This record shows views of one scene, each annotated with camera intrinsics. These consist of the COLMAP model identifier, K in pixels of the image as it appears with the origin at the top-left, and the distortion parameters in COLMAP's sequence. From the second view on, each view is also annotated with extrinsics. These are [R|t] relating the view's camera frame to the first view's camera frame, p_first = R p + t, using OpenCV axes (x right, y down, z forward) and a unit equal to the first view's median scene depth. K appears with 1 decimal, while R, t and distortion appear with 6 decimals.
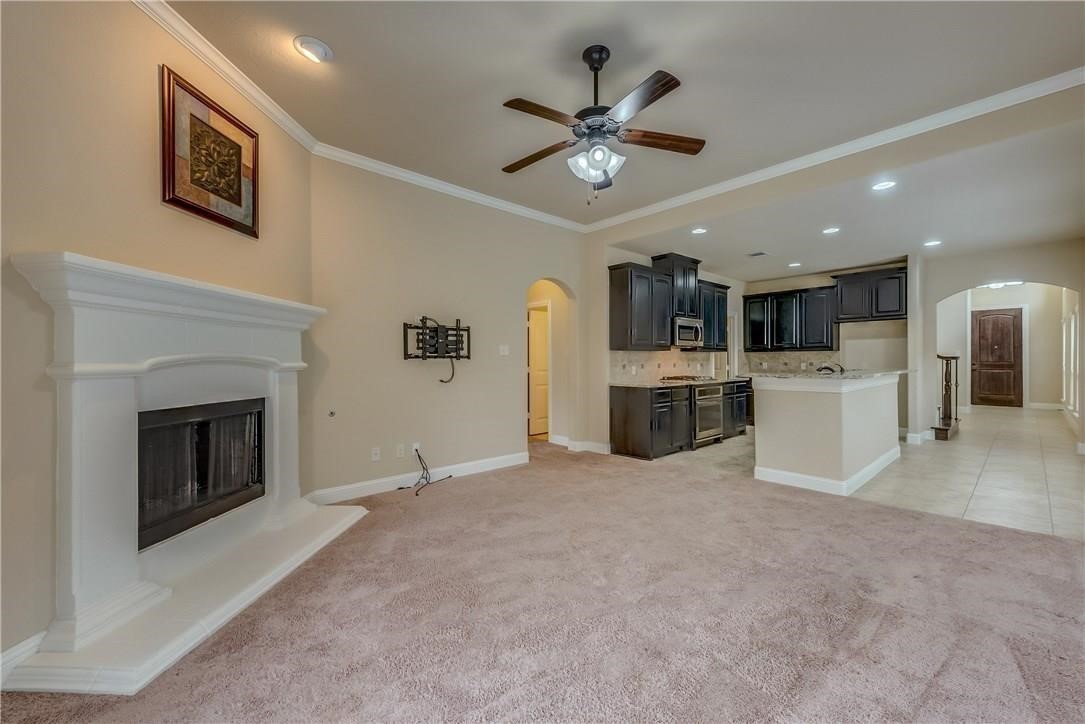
lens RADIAL K [[436.3, 0, 541.0], [0, 436.3, 362.3], [0, 0, 1]] dist [0.004152, -0.000131]
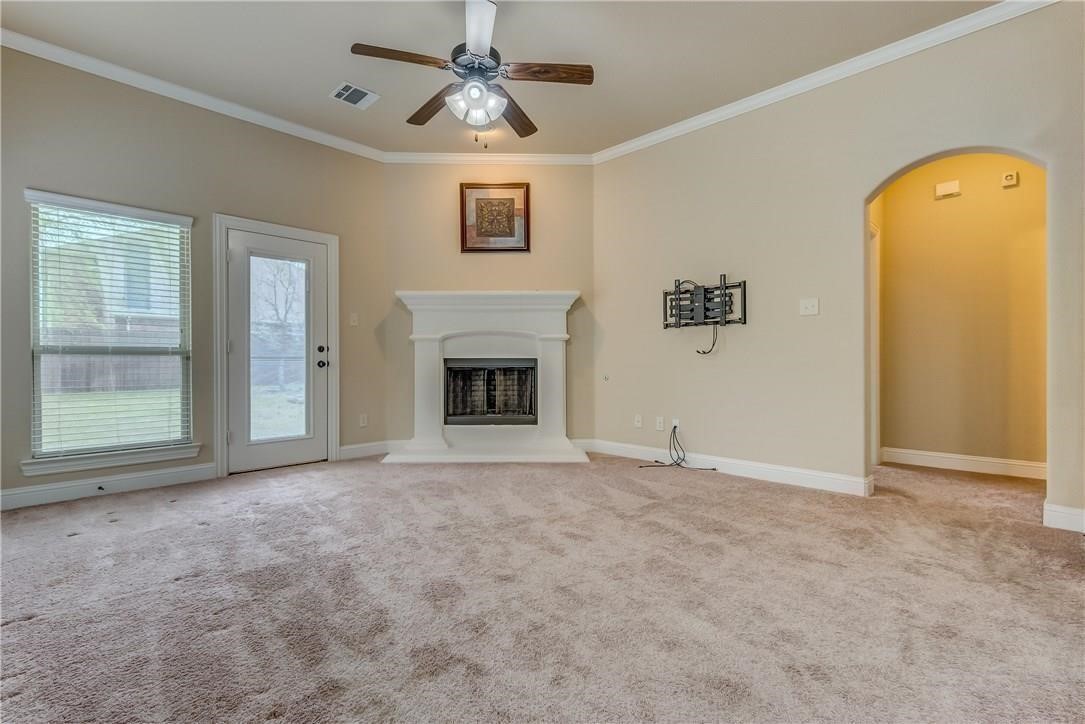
lens RADIAL K [[496.0, 0, 544.6], [0, 496.0, 361.4], [0, 0, 1]] dist [0.004822, 0.001178]
pose [[0.067269, 0.003045, -0.997730, 0.744690], [0.000084, 0.999995, 0.003057, 0.060574], [0.997735, -0.000289, 0.067268, 0.659143]]
